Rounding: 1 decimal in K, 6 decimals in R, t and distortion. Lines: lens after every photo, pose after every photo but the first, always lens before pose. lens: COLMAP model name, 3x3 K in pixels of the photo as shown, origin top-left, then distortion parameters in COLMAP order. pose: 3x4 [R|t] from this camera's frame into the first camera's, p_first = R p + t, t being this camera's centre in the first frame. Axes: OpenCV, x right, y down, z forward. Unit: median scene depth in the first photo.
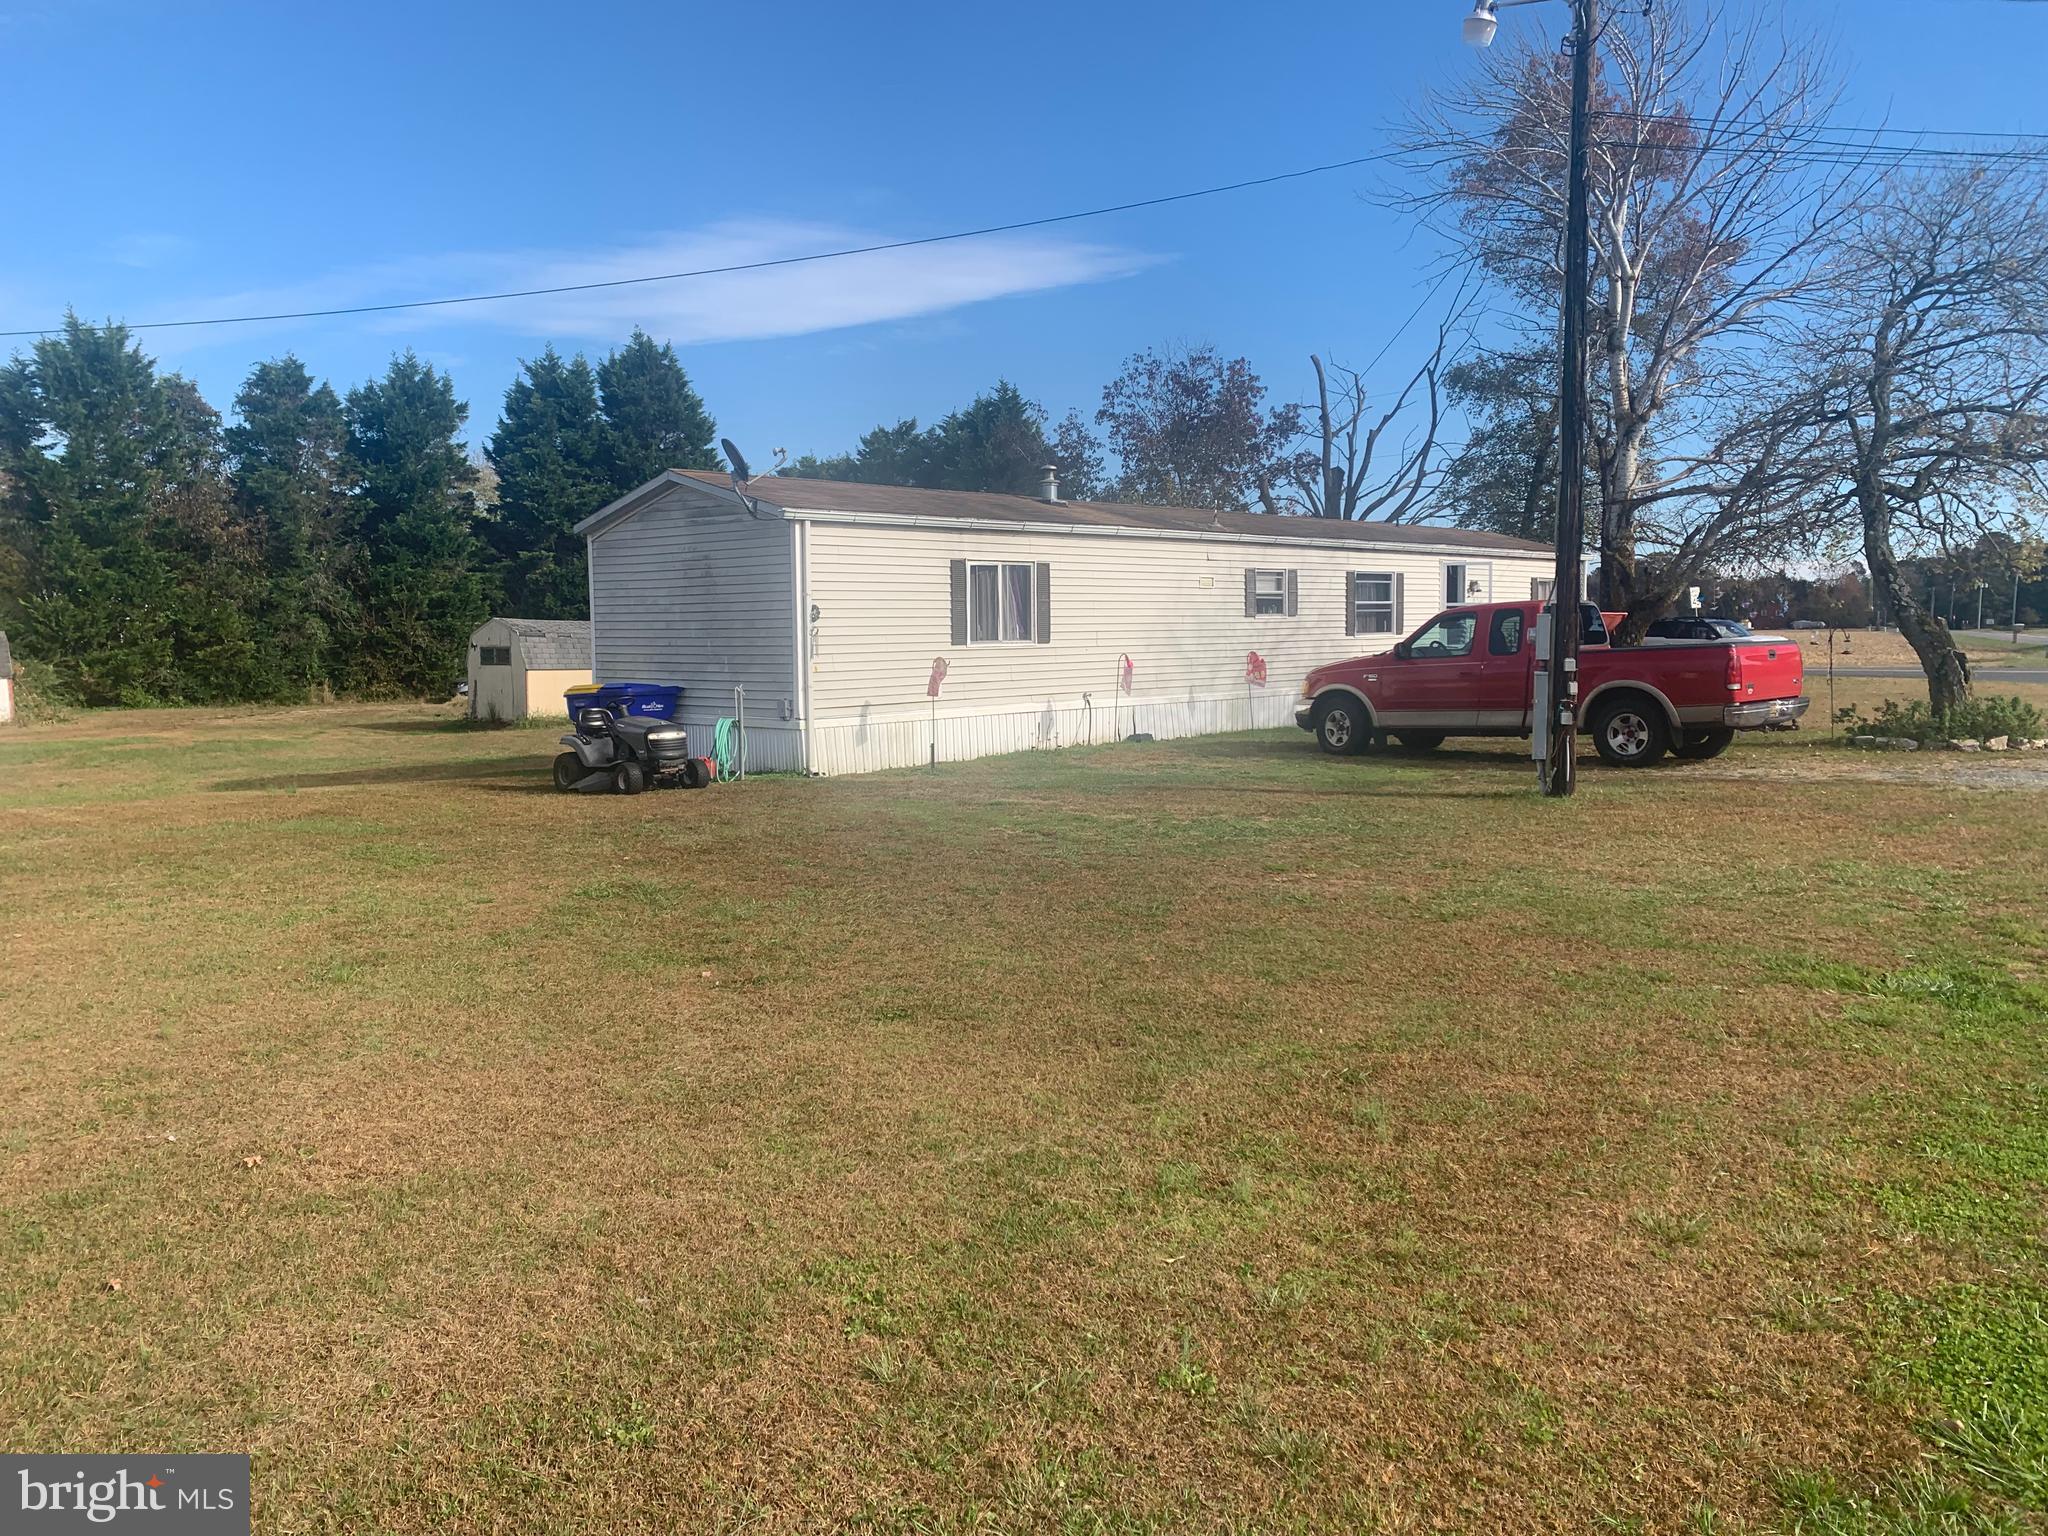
lens RADIAL K [[1550.8, 0, 1015.6], [0, 1550.8, 741.3], [0, 0, 1]] dist [0.000346, 0.004840]
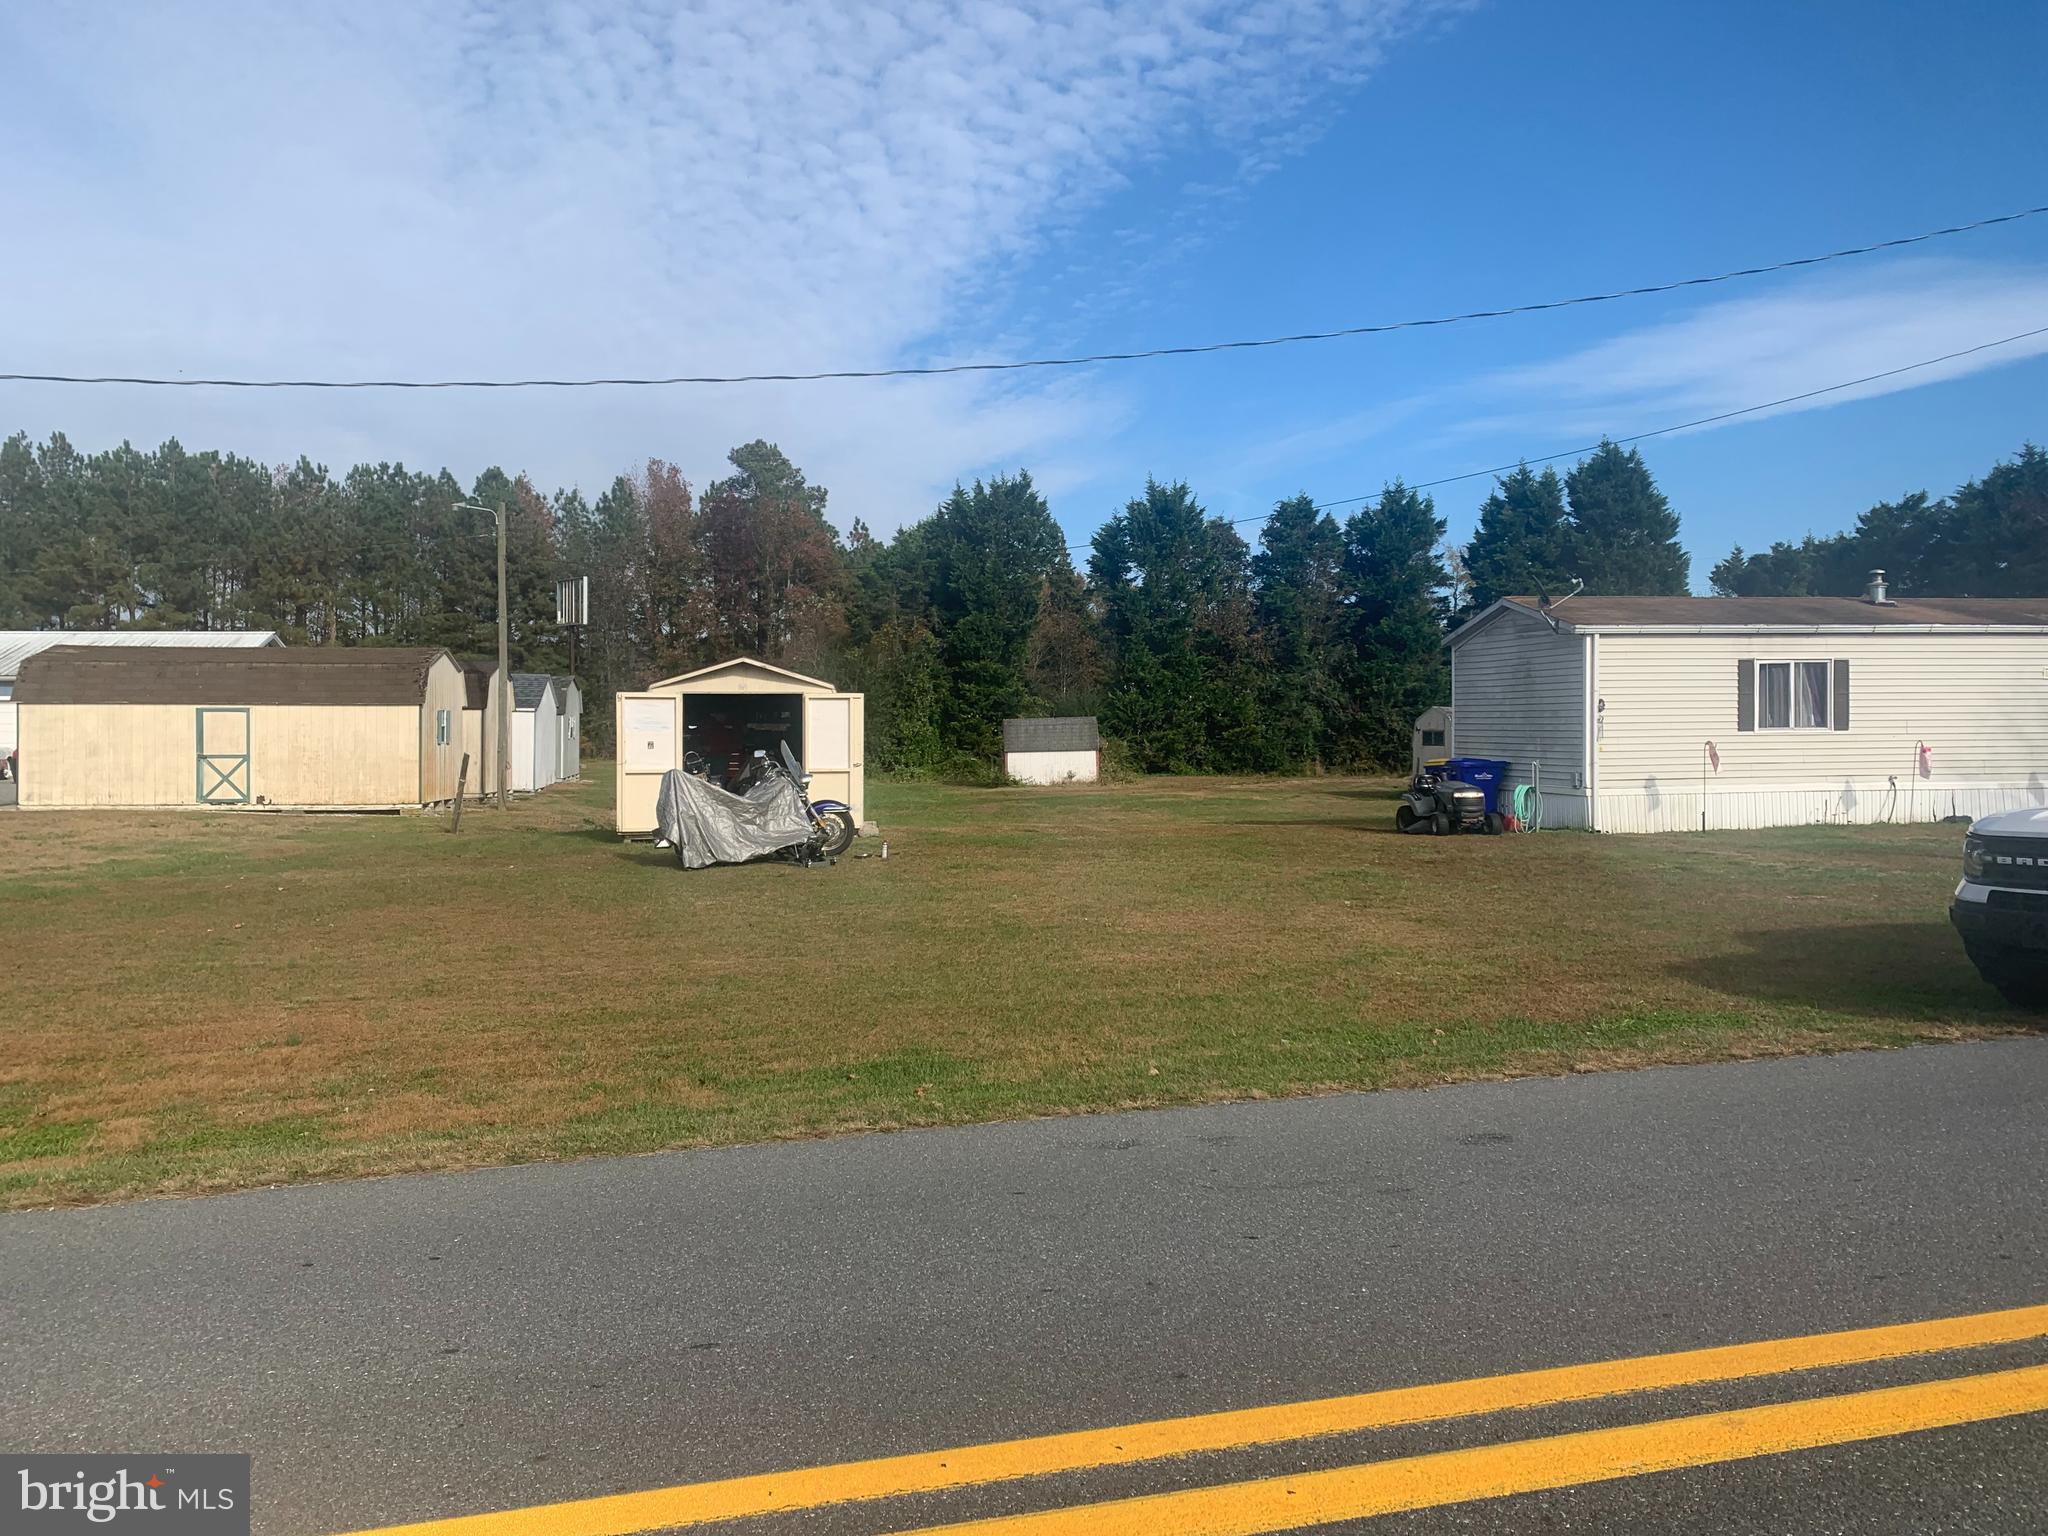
lens RADIAL K [[1550.8, 0, 1028.0], [0, 1550.8, 765.3], [0, 0, 1]] dist [0.000346, 0.004840]
pose [[0.805681, 0.020397, -0.591998, 0.103606], [-0.043191, 0.998770, -0.024369, 0.007673], [0.590773, 0.045202, 0.805571, -0.129527]]
